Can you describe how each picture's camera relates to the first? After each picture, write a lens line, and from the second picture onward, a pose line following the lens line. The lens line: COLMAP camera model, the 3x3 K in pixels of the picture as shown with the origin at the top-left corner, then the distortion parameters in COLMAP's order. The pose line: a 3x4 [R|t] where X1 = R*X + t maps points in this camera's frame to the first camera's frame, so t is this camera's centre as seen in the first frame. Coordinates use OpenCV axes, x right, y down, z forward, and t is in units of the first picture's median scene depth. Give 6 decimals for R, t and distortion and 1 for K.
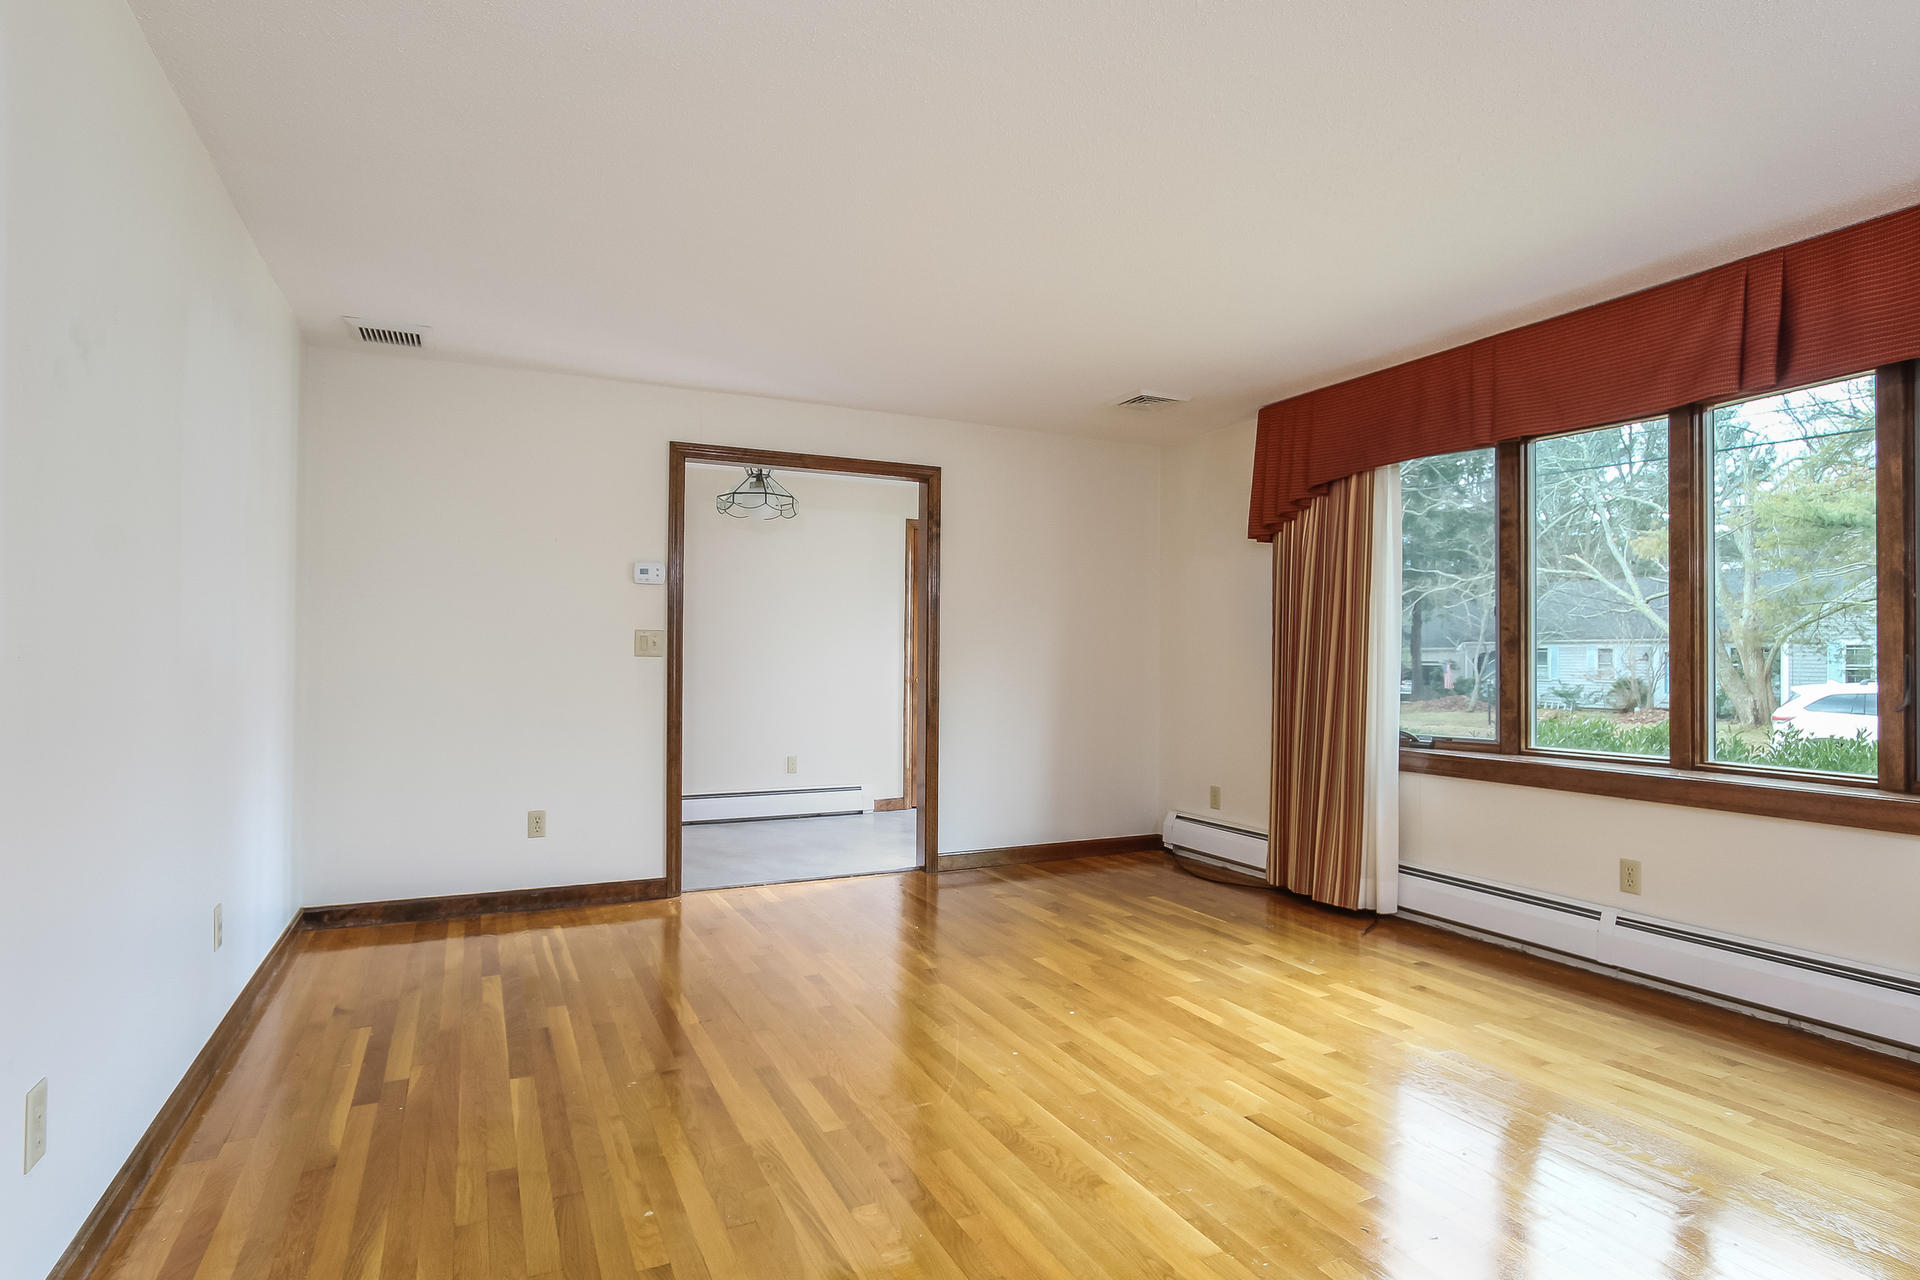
lens RADIAL K [[1017.4, 0, 990.4], [0, 1017.4, 669.5], [0, 0, 1]] dist [-0.005242, 0.019326]
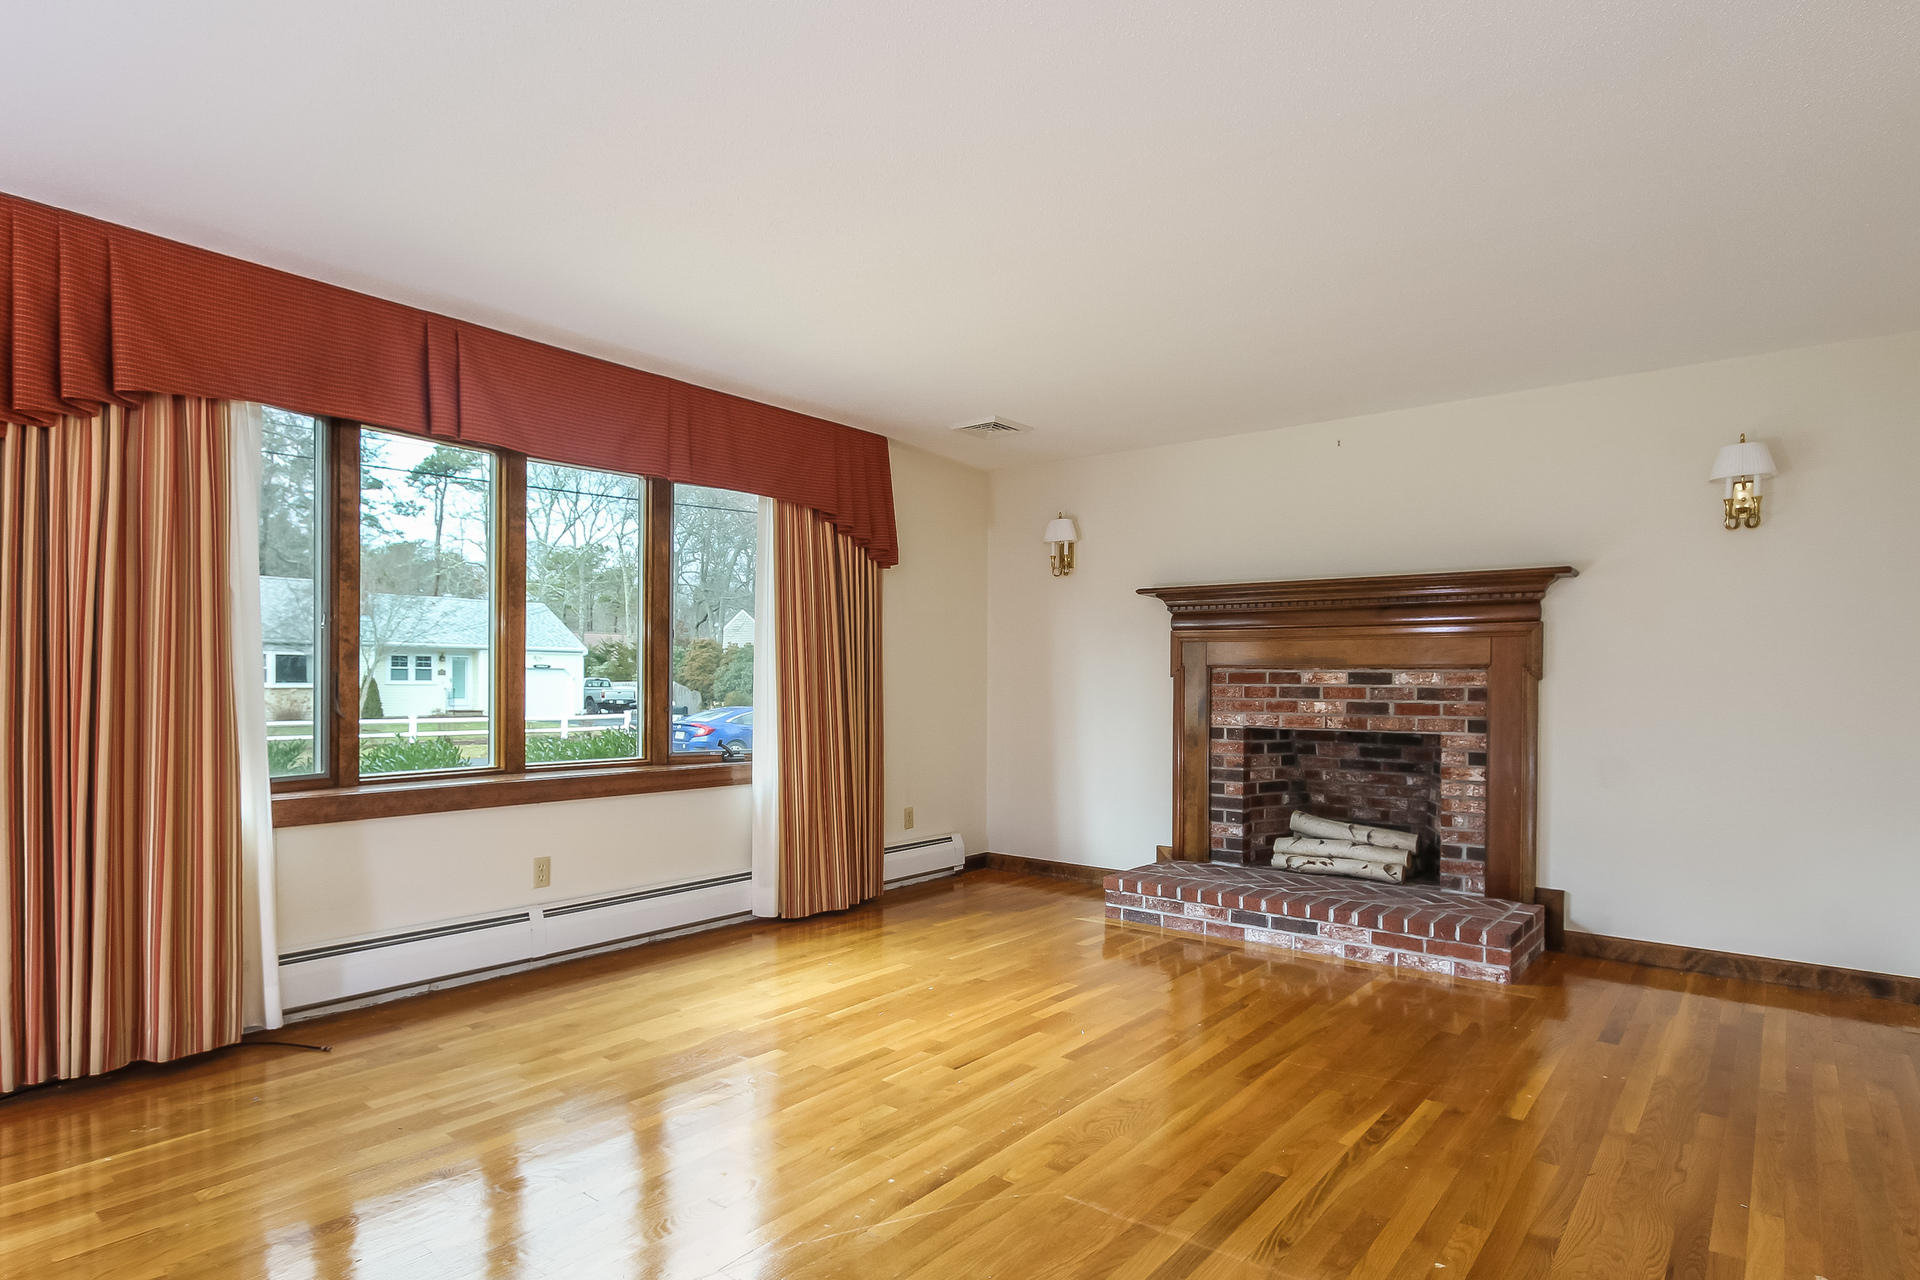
lens RADIAL K [[1017.4, 0, 990.4], [0, 1017.4, 669.5], [0, 0, 1]] dist [-0.005242, 0.019326]
pose [[-0.419773, 0.001984, 0.907627, -0.578004], [-0.000913, 0.999996, -0.002608, -0.016355], [-0.907629, -0.001923, -0.419769, 1.000047]]
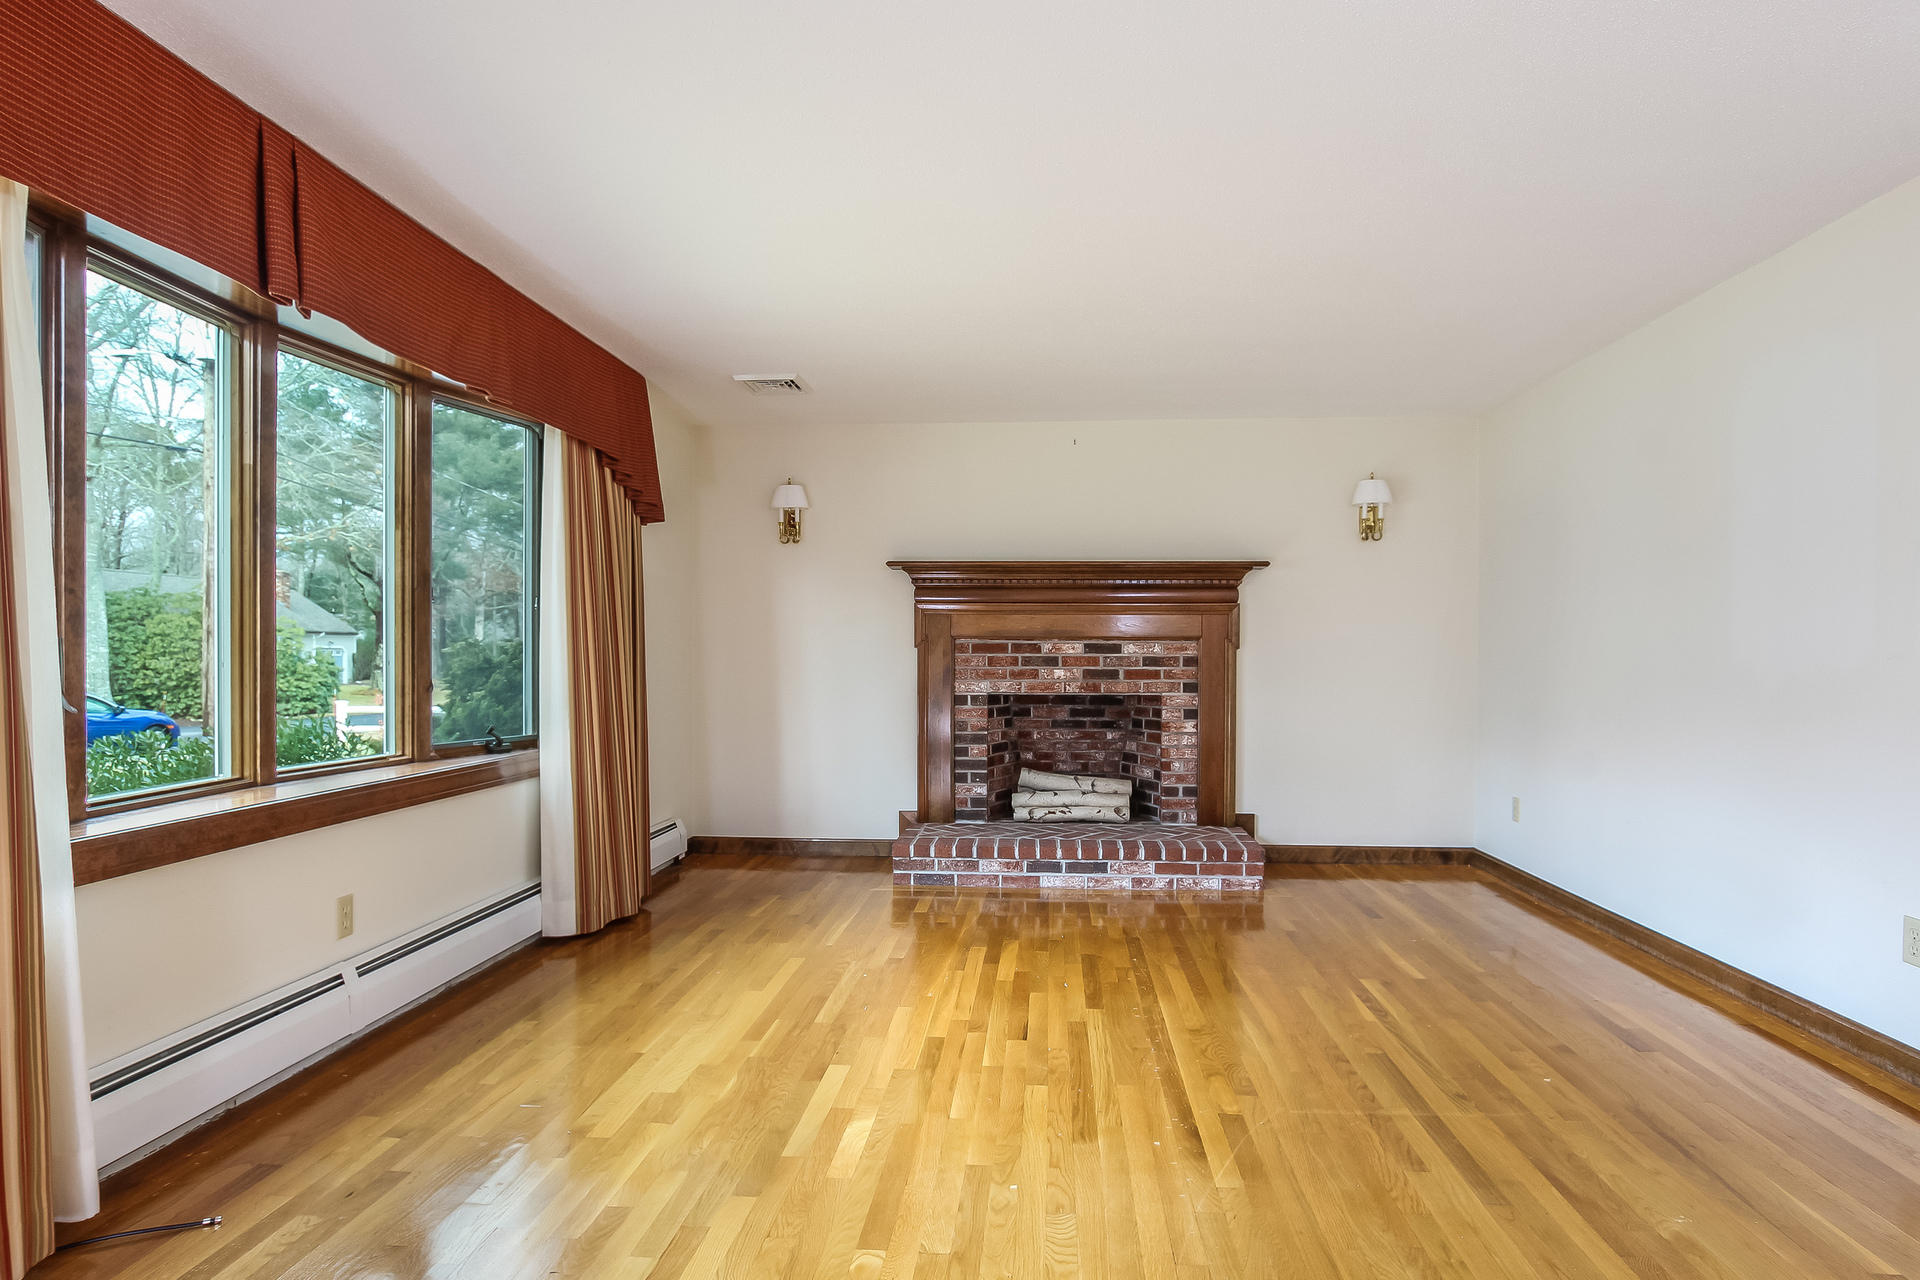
lens RADIAL K [[1006.3, 0, 968.0], [0, 1006.3, 643.1], [0, 0, 1]] dist [-0.004571, 0.000079]
pose [[-0.851532, -0.001677, 0.524300, -0.210102], [-0.002474, 0.999997, -0.000819, -0.015131], [-0.524297, -0.001994, -0.851533, 1.391680]]
